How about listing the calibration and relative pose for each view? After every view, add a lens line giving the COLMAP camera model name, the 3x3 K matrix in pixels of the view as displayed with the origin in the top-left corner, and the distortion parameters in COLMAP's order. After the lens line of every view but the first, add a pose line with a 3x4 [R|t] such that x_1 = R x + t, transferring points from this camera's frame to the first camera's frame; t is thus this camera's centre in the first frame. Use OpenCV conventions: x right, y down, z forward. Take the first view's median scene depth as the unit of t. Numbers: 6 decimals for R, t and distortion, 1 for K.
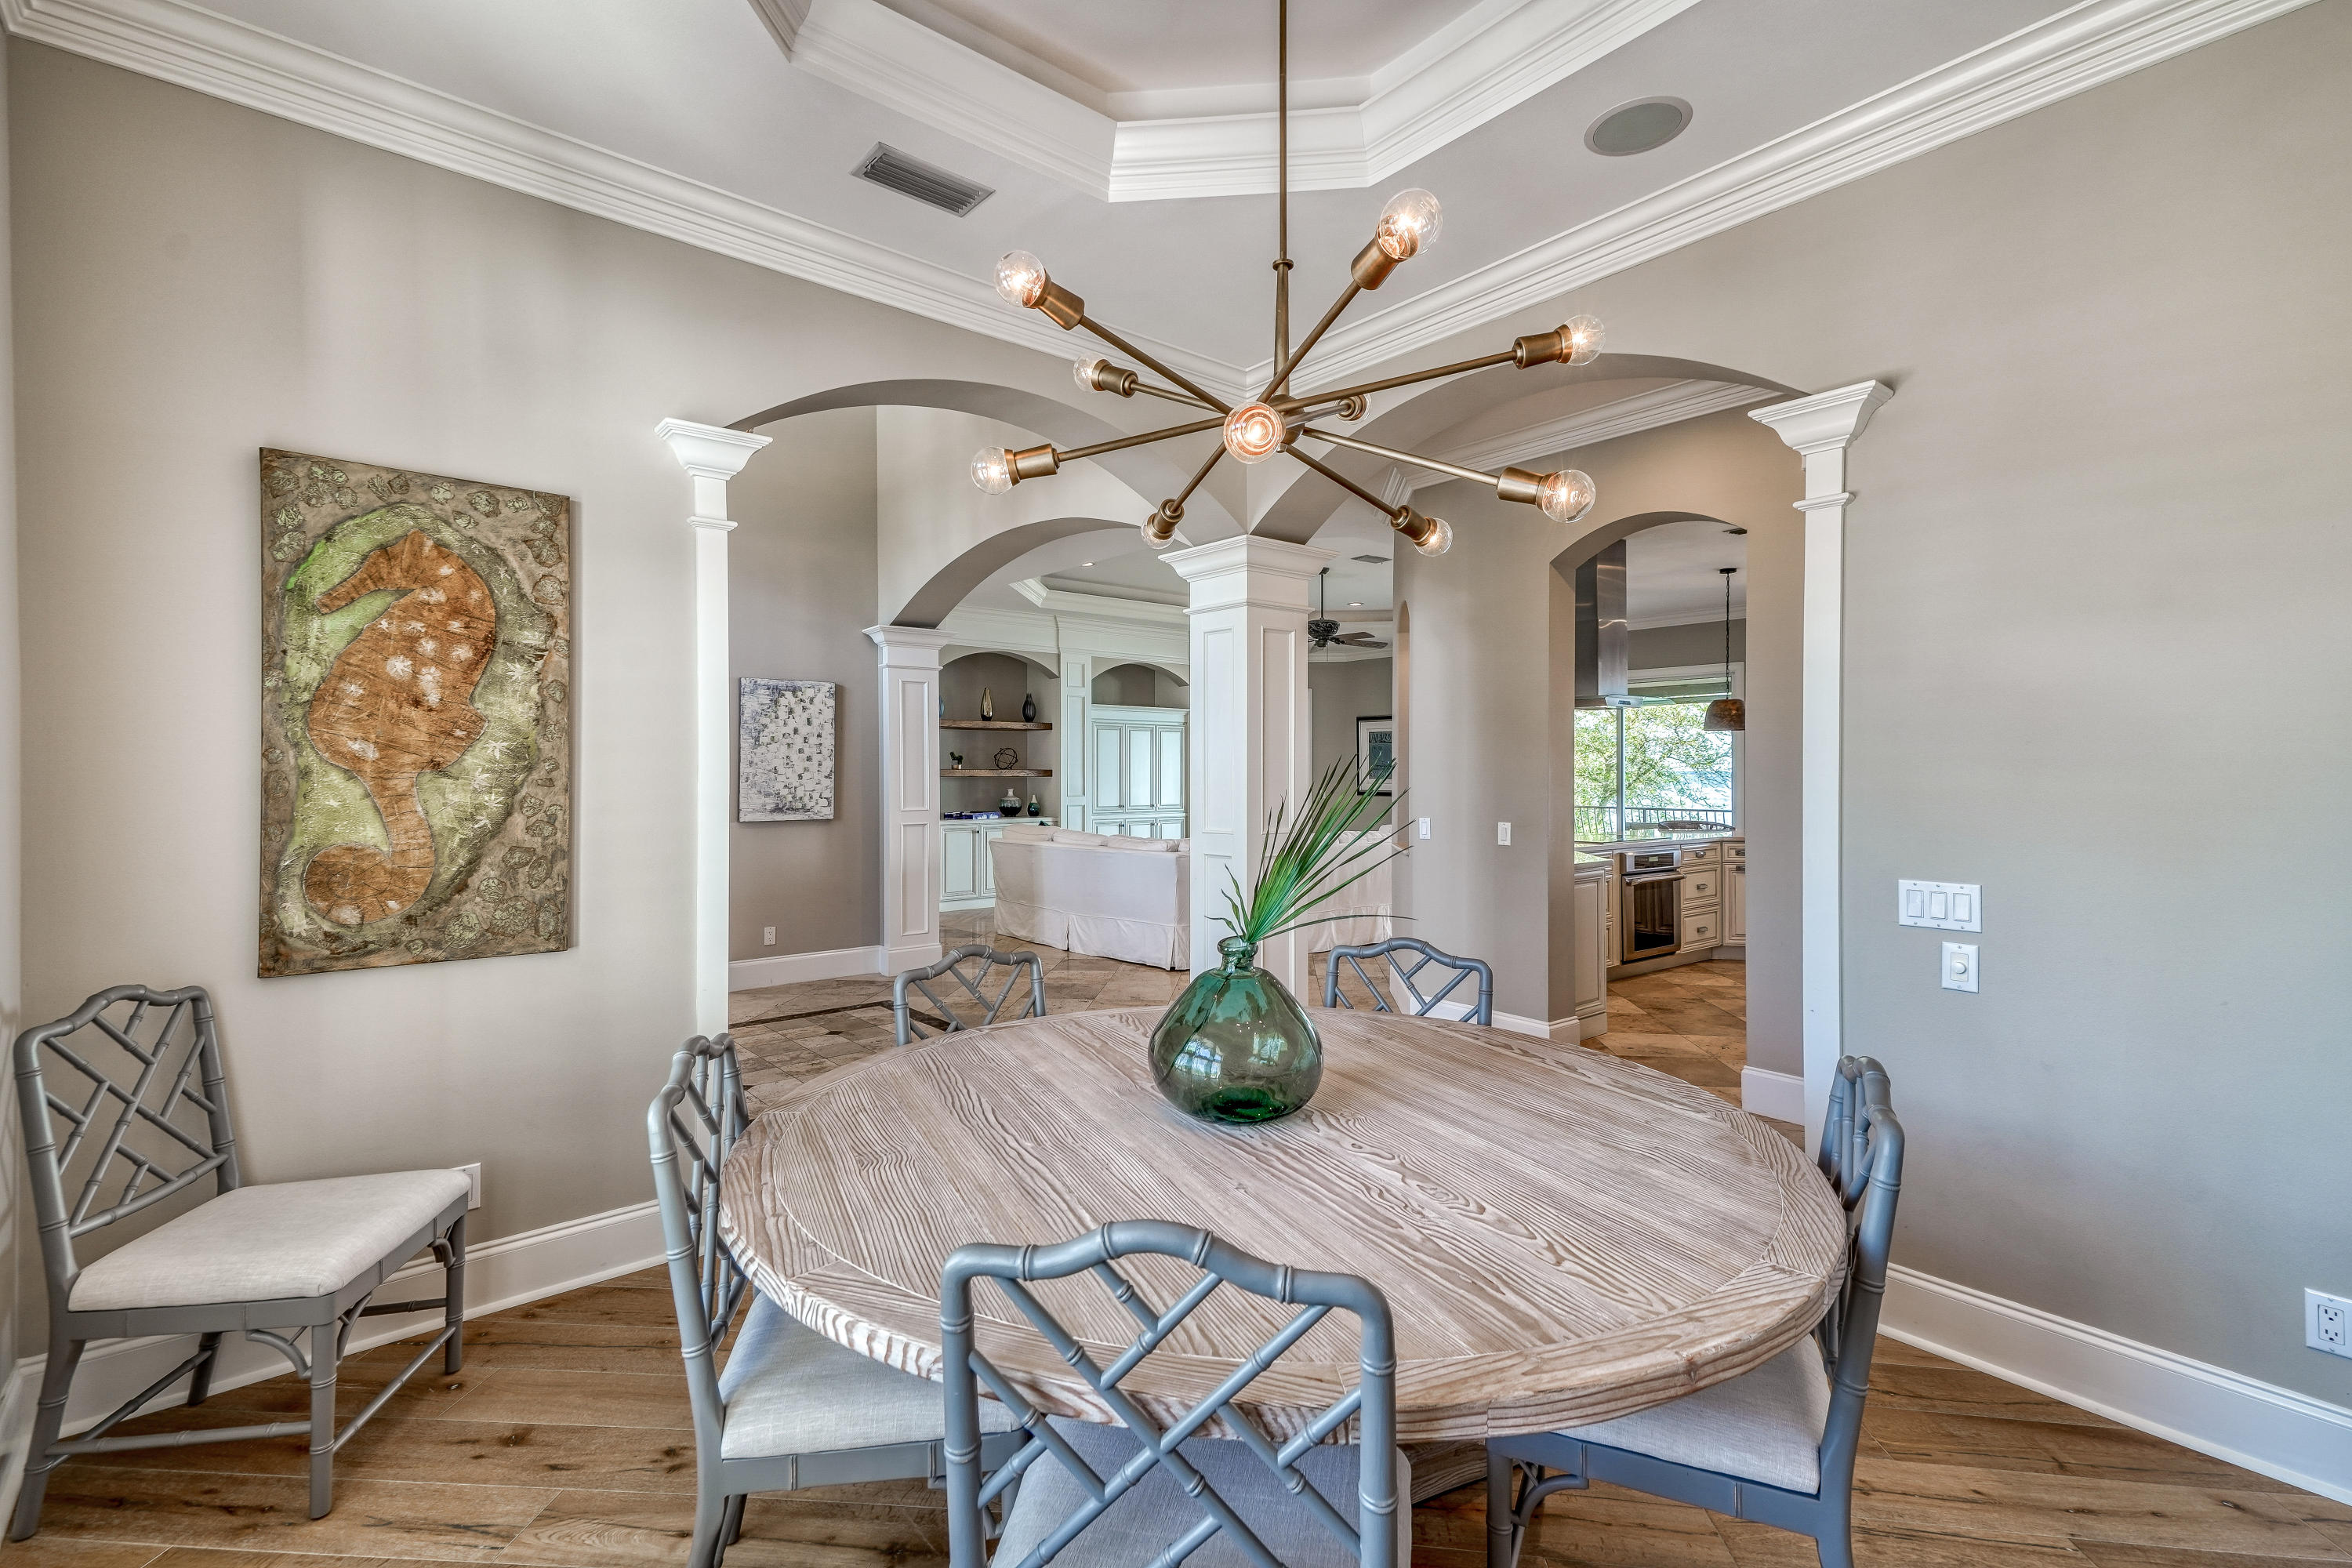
lens RADIAL K [[1057.4, 0, 1154.7], [0, 1057.4, 781.0], [0, 0, 1]] dist [0.020755, 0.000181]
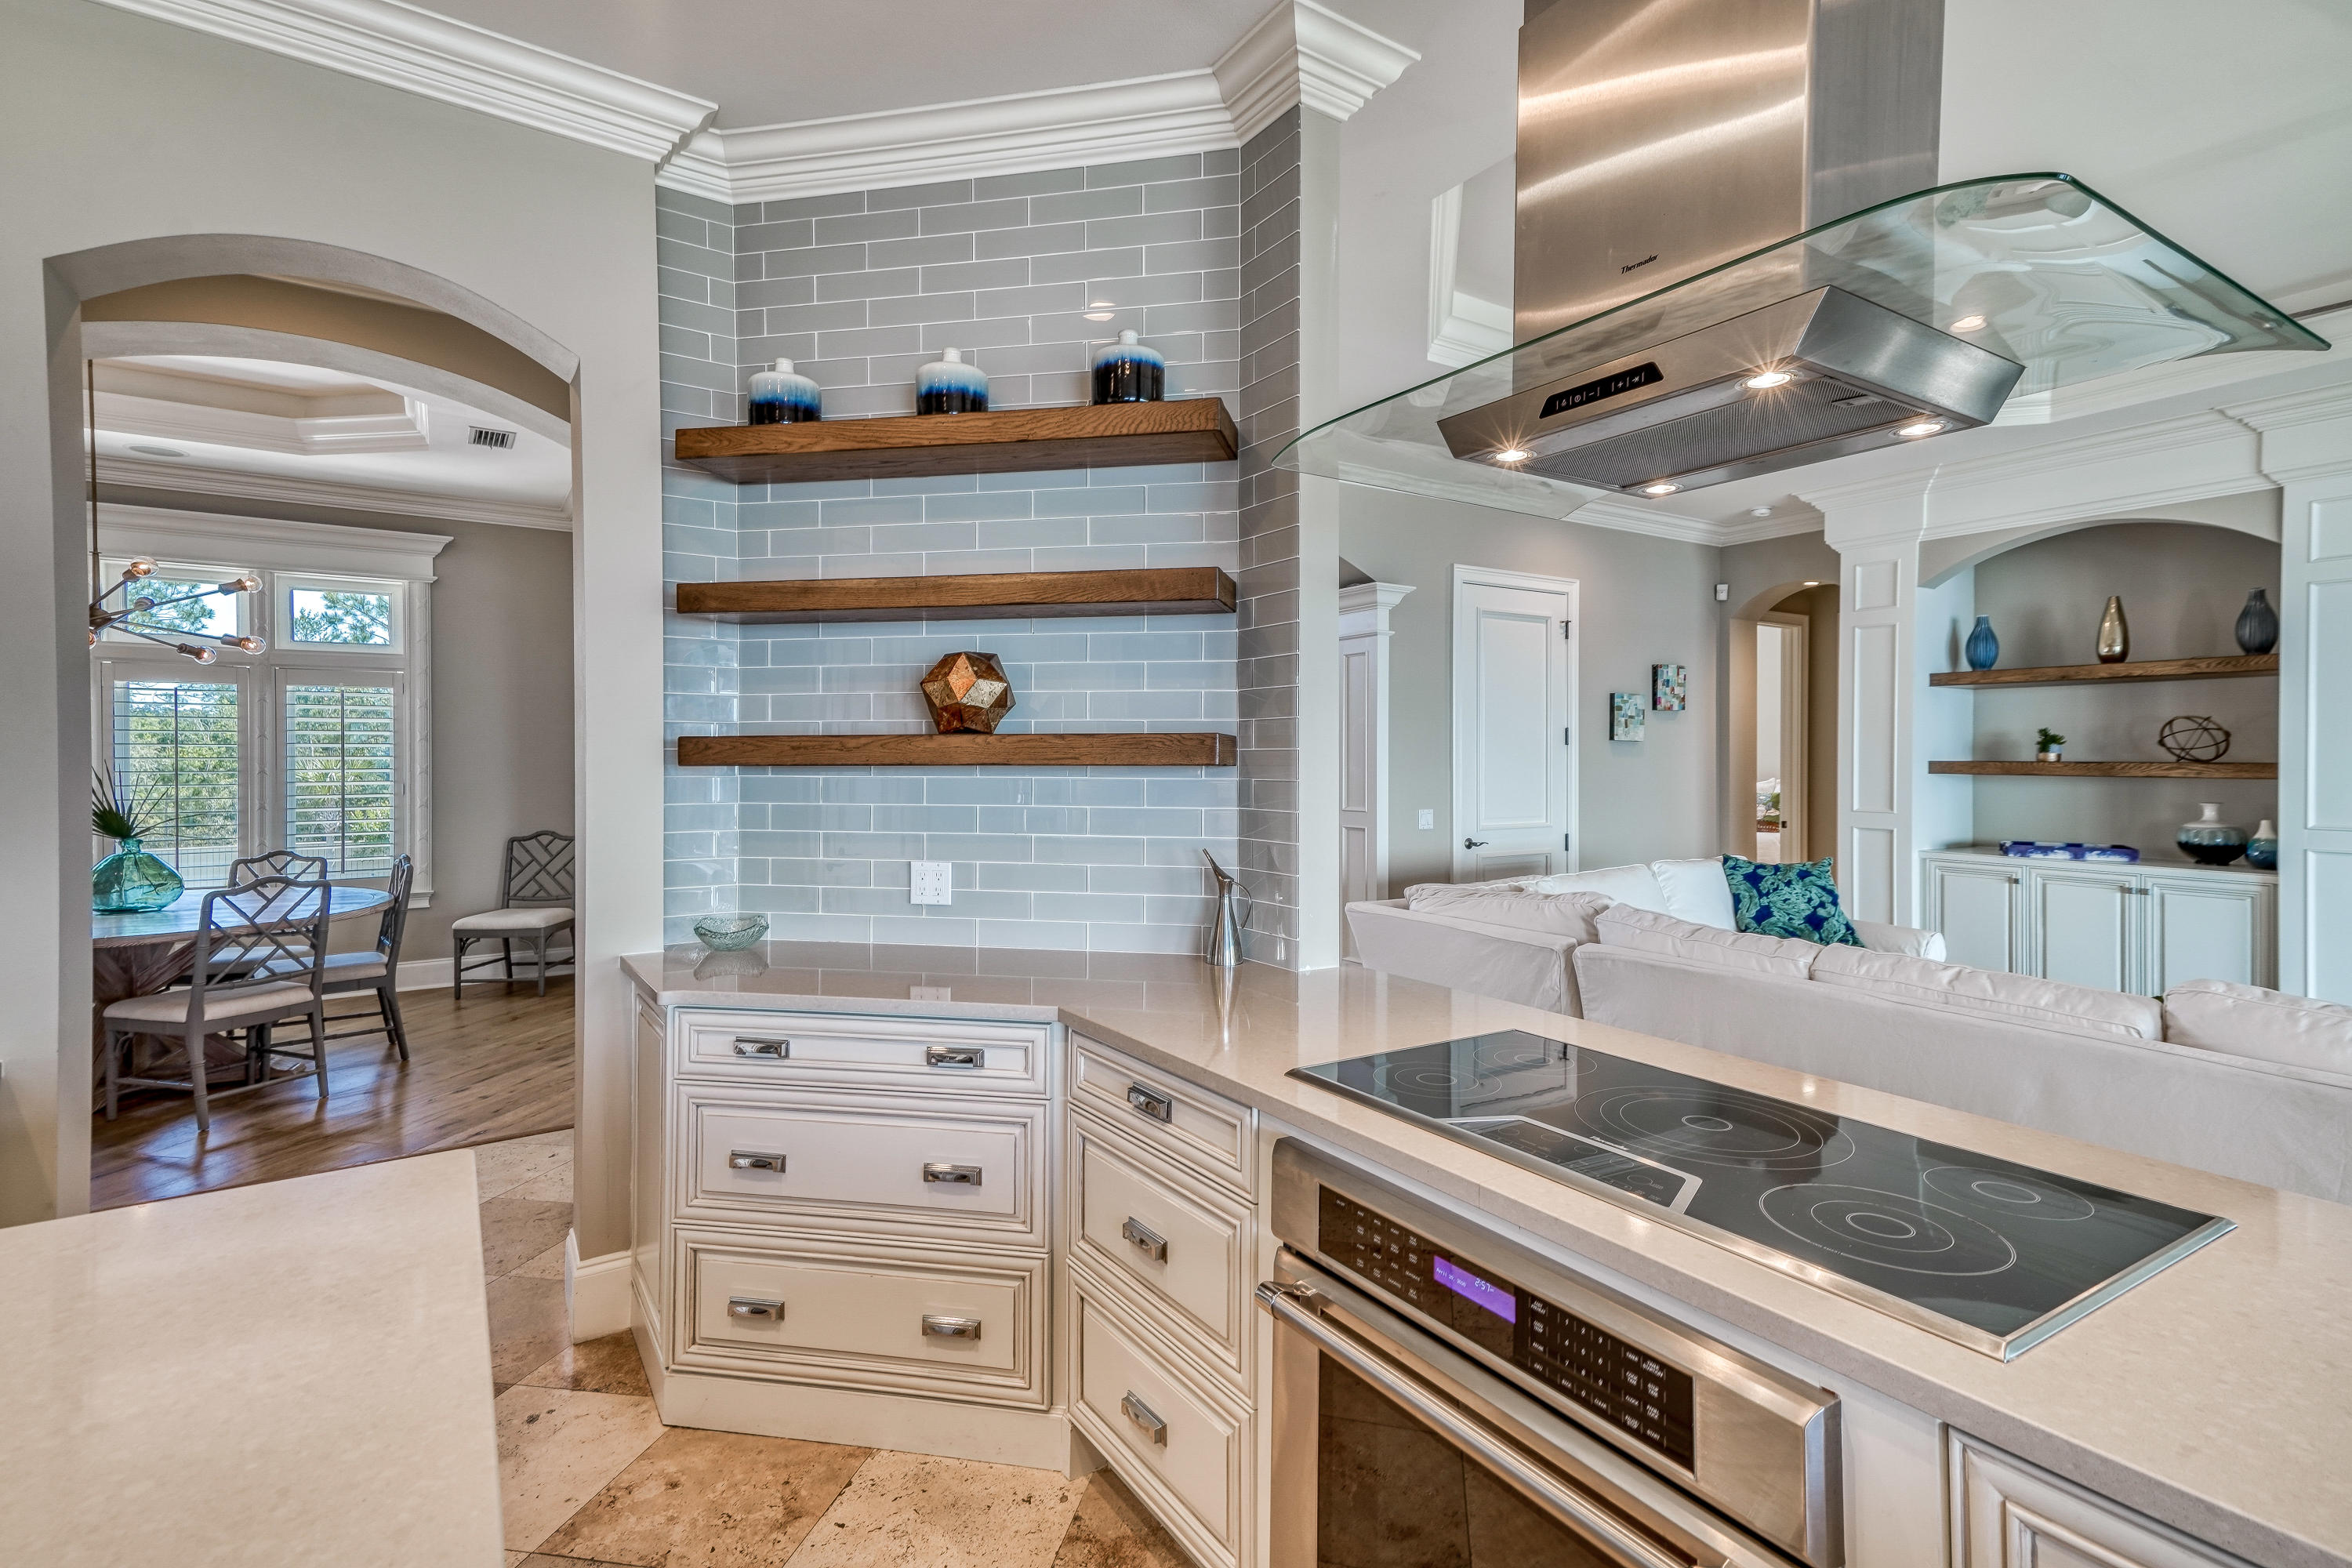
lens RADIAL K [[1106.3, 0, 1165.5], [0, 1106.3, 771.2], [0, 0, 1]] dist [0.029407, -0.000650]
pose [[-0.108032, 0.010878, -0.994088, 0.398150], [-0.012429, 0.999847, 0.012292, -0.007095], [0.994070, 0.013684, -0.107880, 0.588562]]
